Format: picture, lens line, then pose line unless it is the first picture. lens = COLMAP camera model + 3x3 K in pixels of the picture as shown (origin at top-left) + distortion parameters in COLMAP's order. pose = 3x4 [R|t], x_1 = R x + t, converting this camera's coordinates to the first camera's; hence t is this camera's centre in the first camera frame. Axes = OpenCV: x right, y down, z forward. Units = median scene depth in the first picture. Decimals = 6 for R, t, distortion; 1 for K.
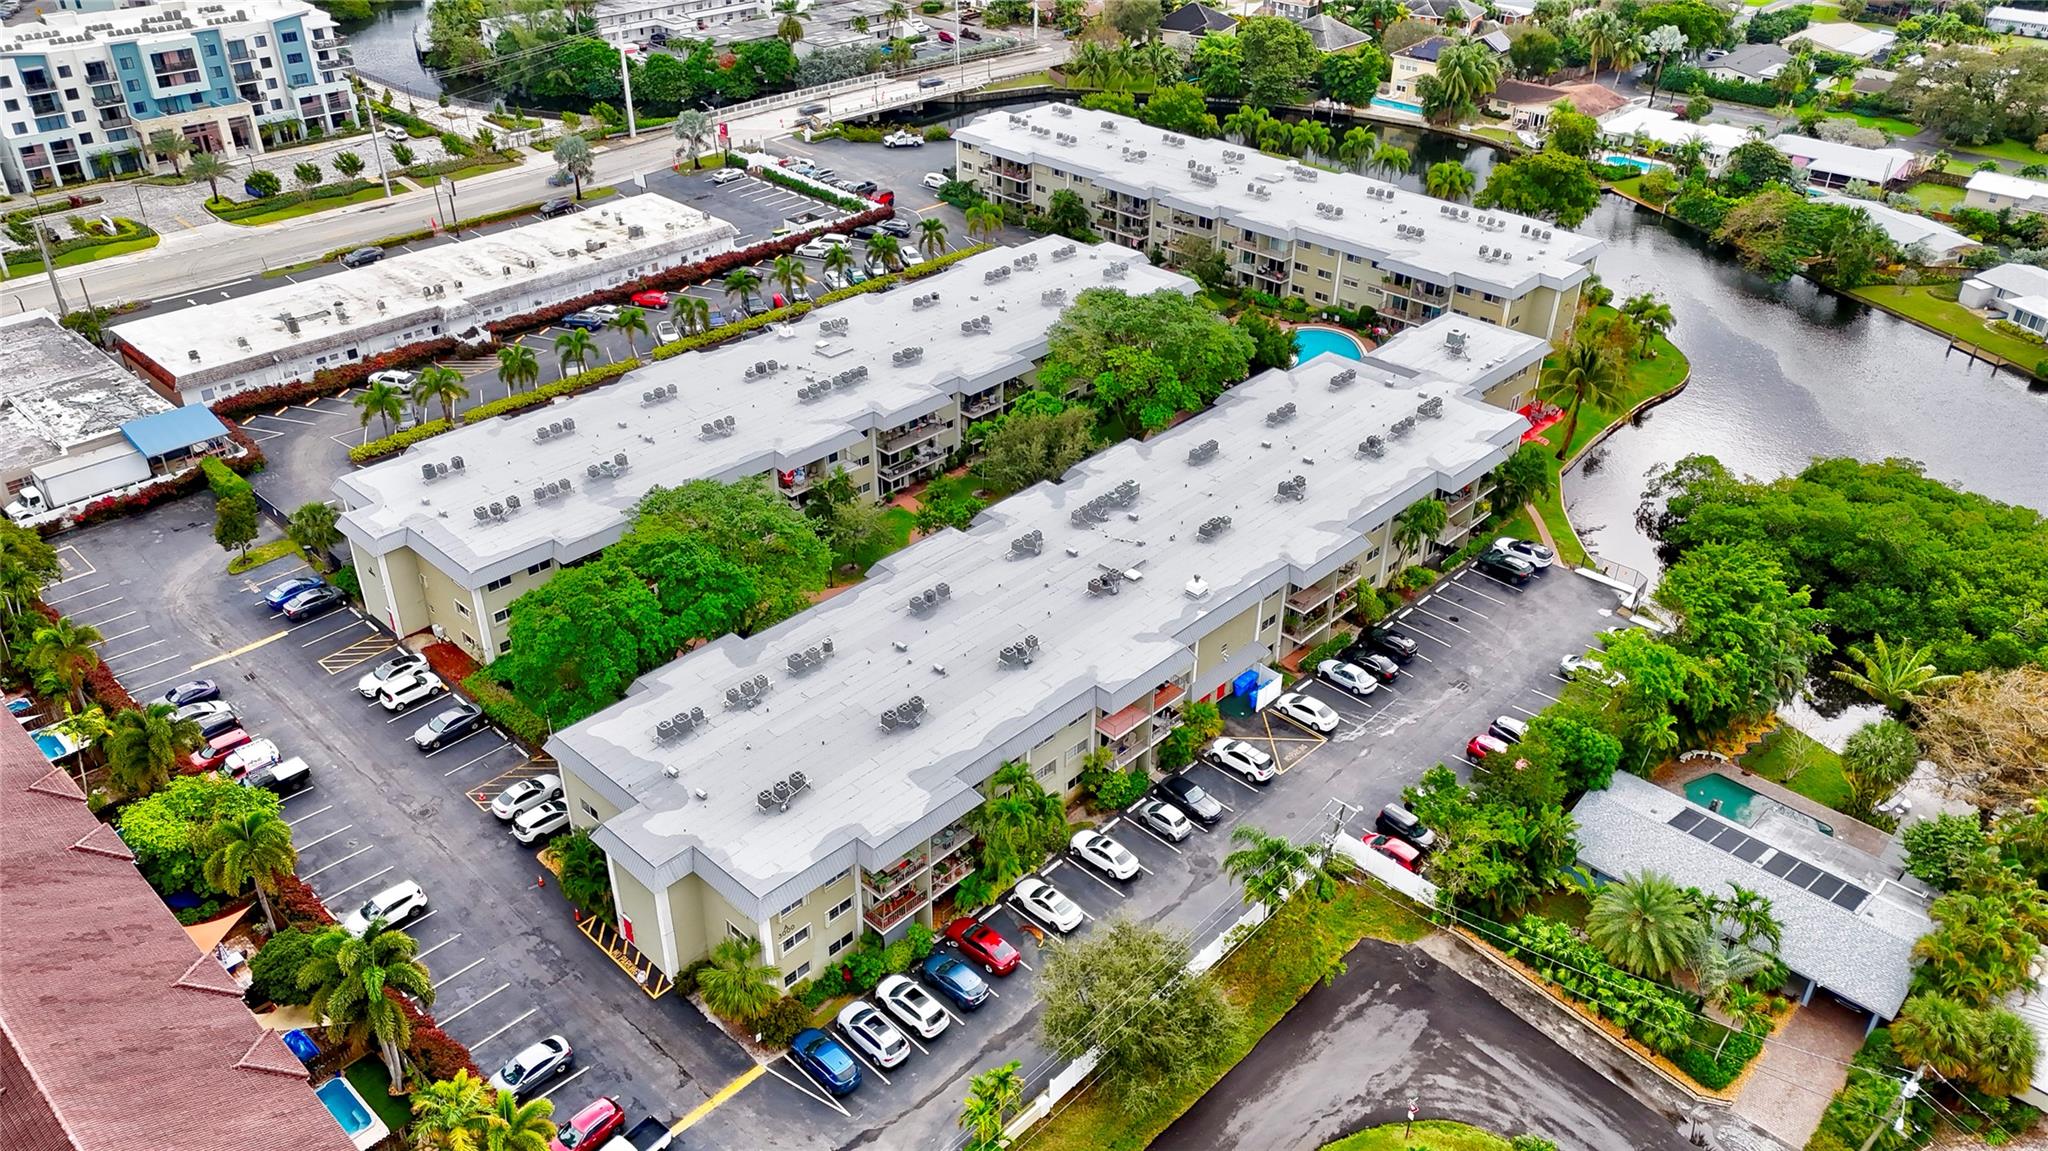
lens RADIAL K [[1484.0, 0, 1025.4], [0, 1484.0, 579.1], [0, 0, 1]] dist [0.064689, -0.051064]
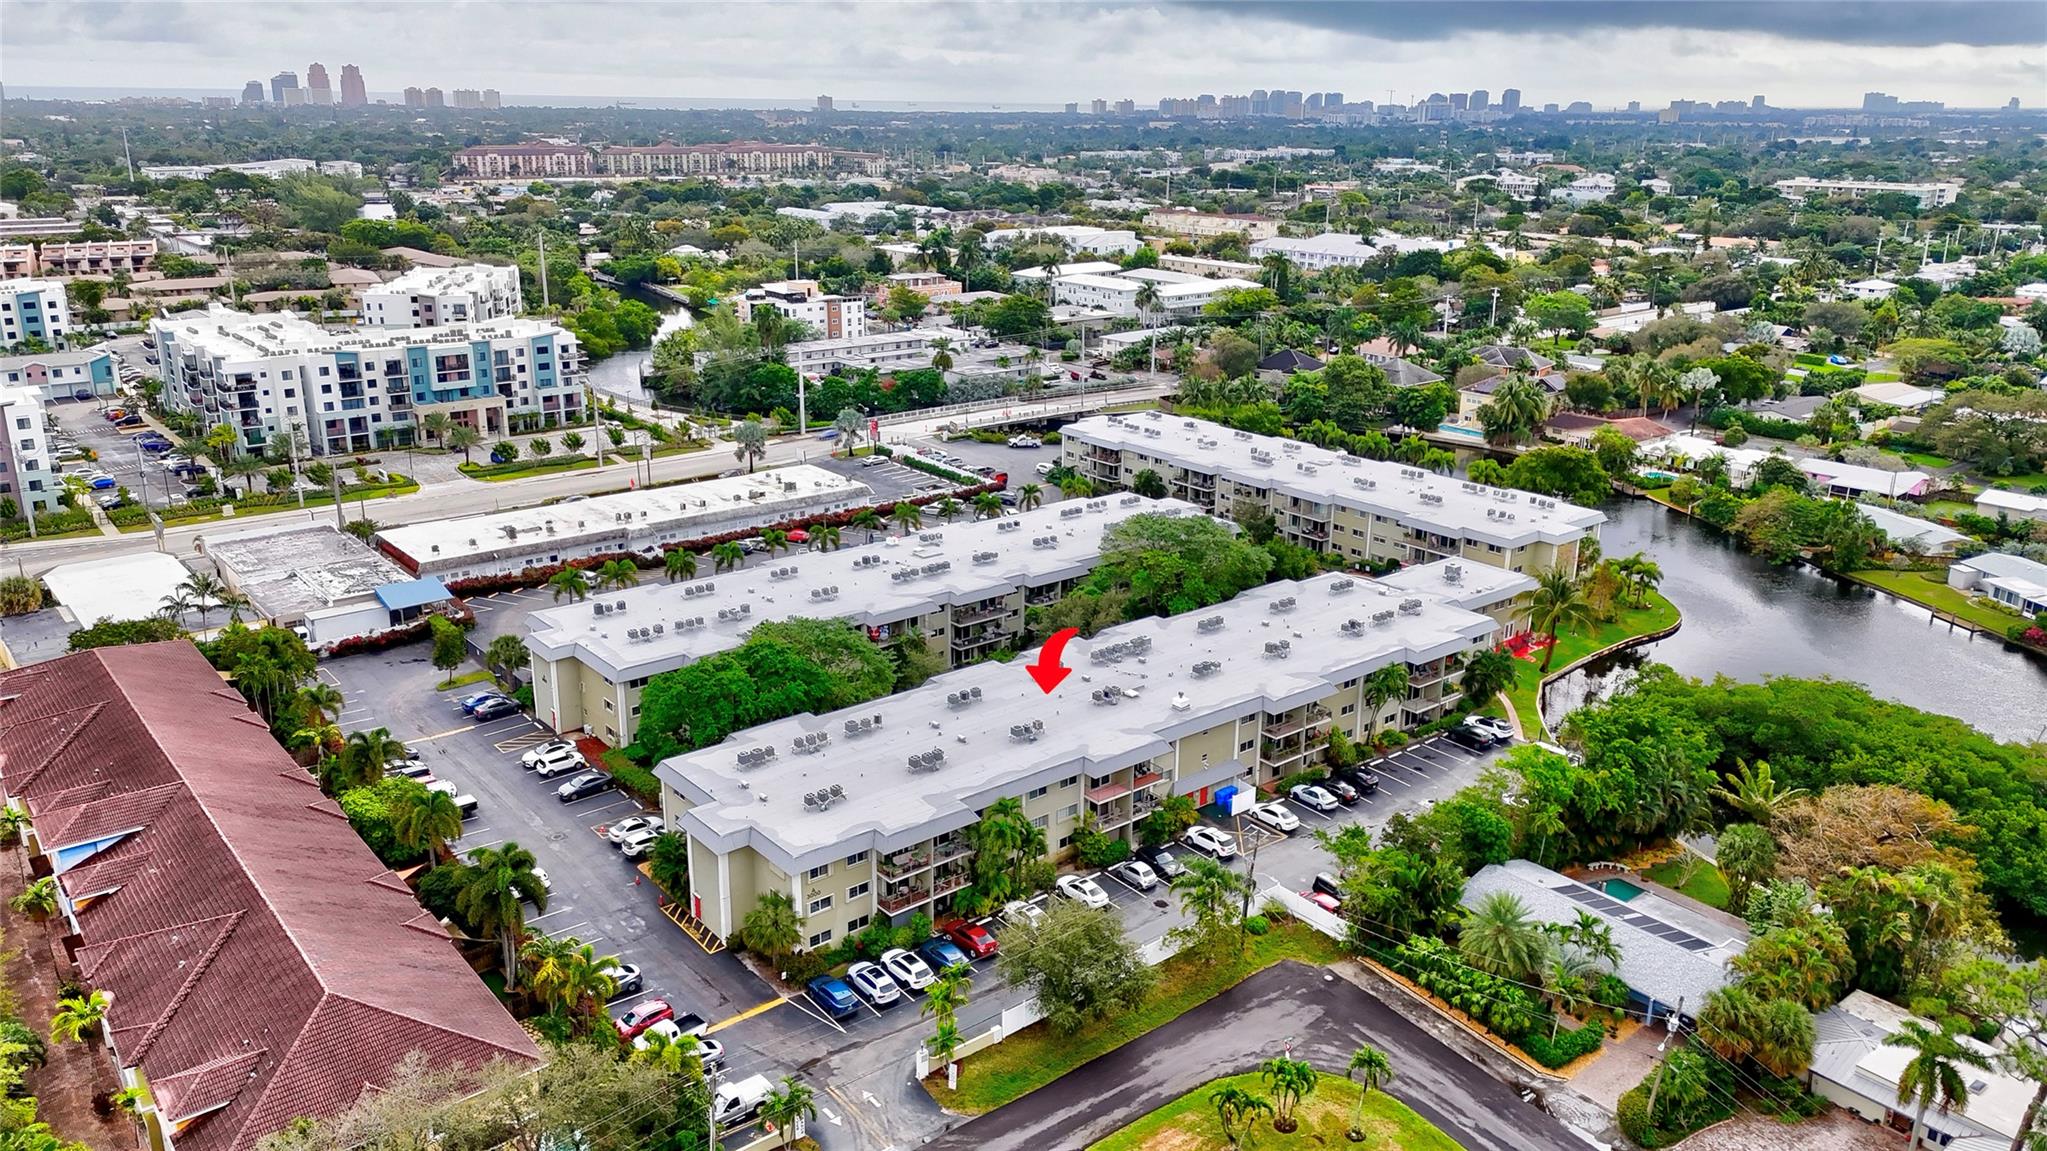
lens RADIAL K [[1483.3, 0, 1025.9], [0, 1483.3, 581.7], [0, 0, 1]] dist [0.064689, -0.051064]
pose [[0.992855, 0.037526, -0.113270, 0.076349], [-0.064310, 0.967882, -0.243039, 0.133450], [0.100512, 0.248587, 0.963380, -0.139771]]
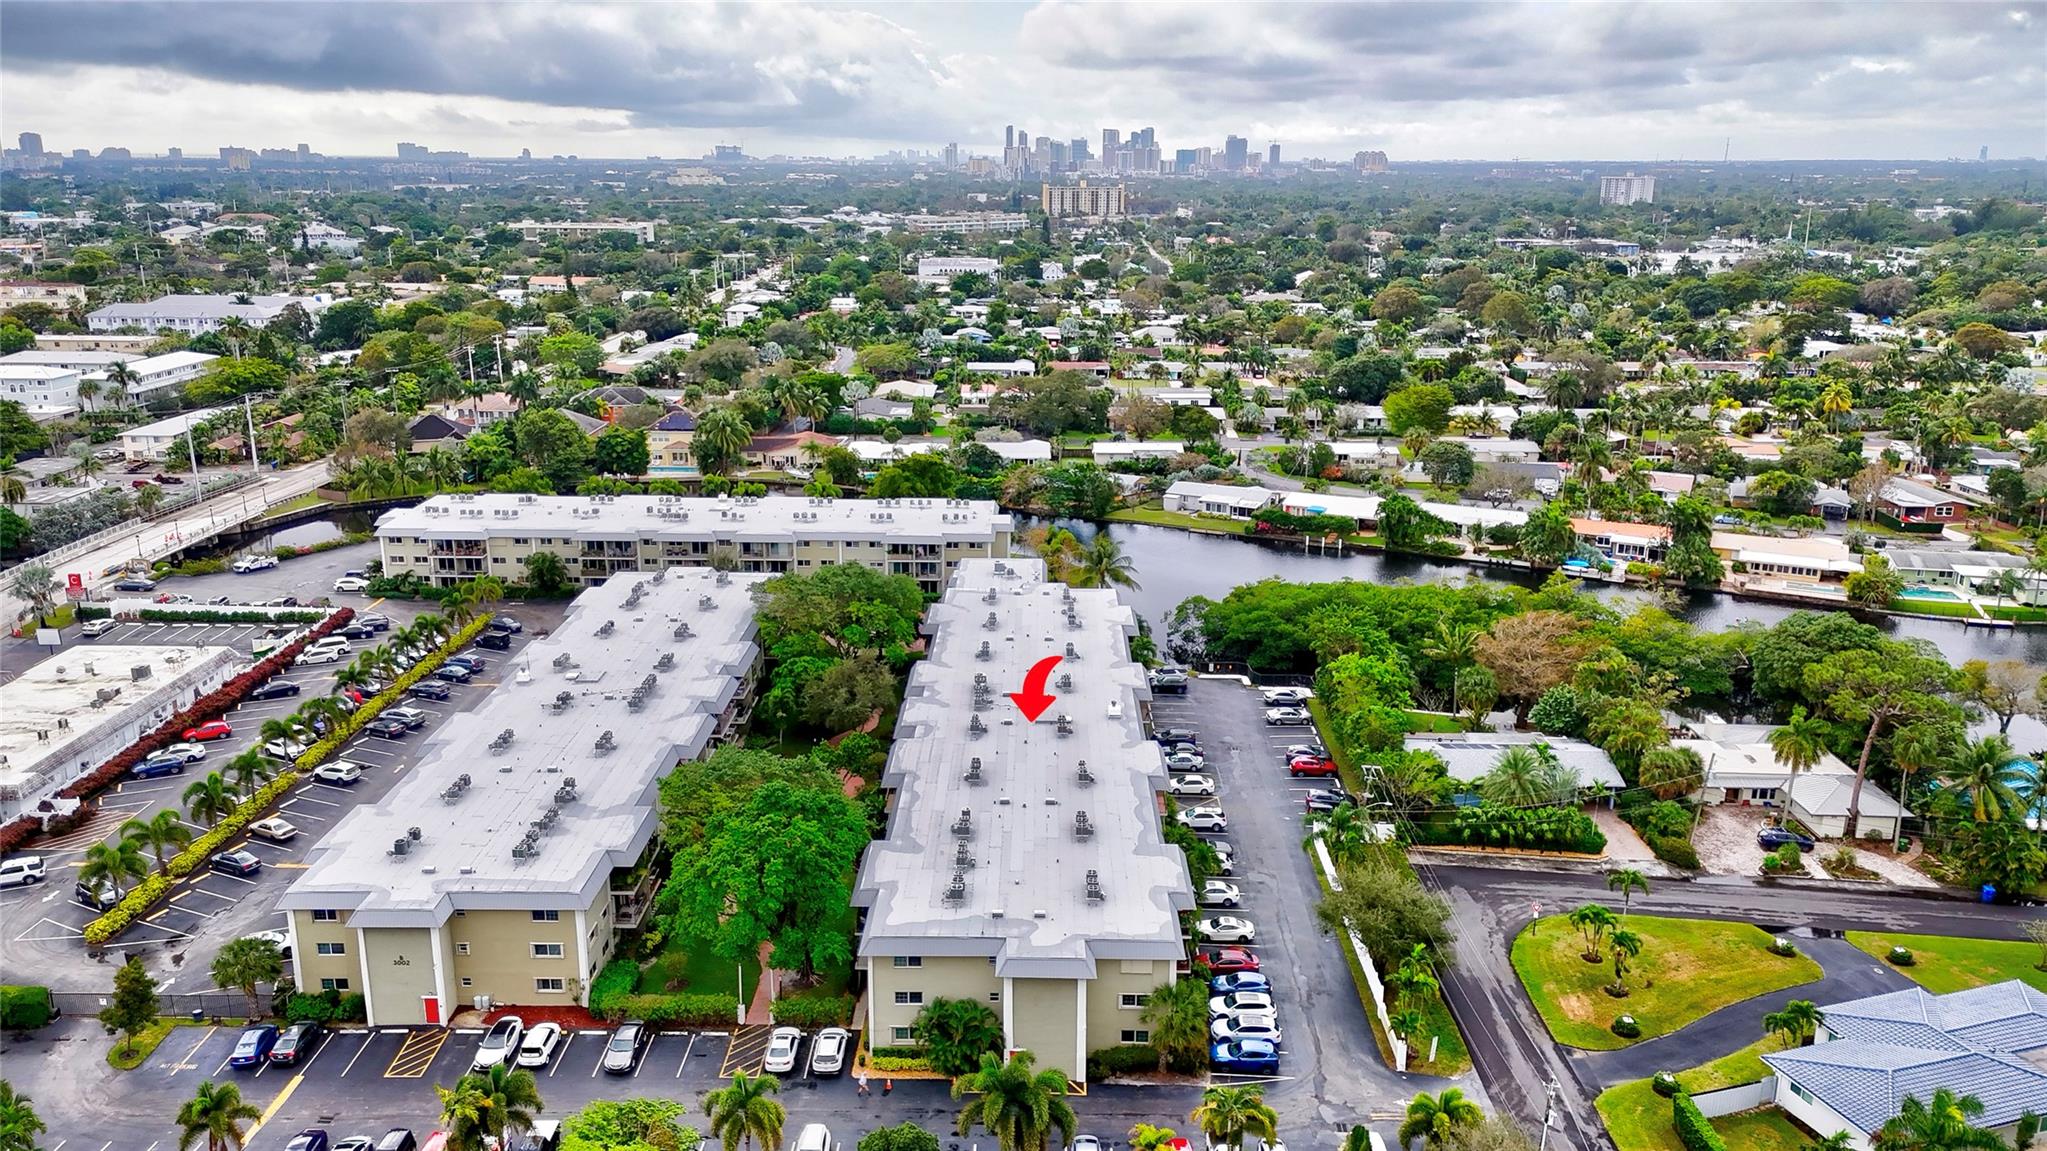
lens RADIAL K [[1483.3, 0, 1017.3], [0, 1483.3, 582.4], [0, 0, 1]] dist [0.064689, -0.051064]
pose [[0.730425, -0.192061, 0.655433, -0.478501], [0.364575, 0.921135, -0.136369, 0.029168], [-0.577550, 0.338561, 0.742840, 0.029409]]
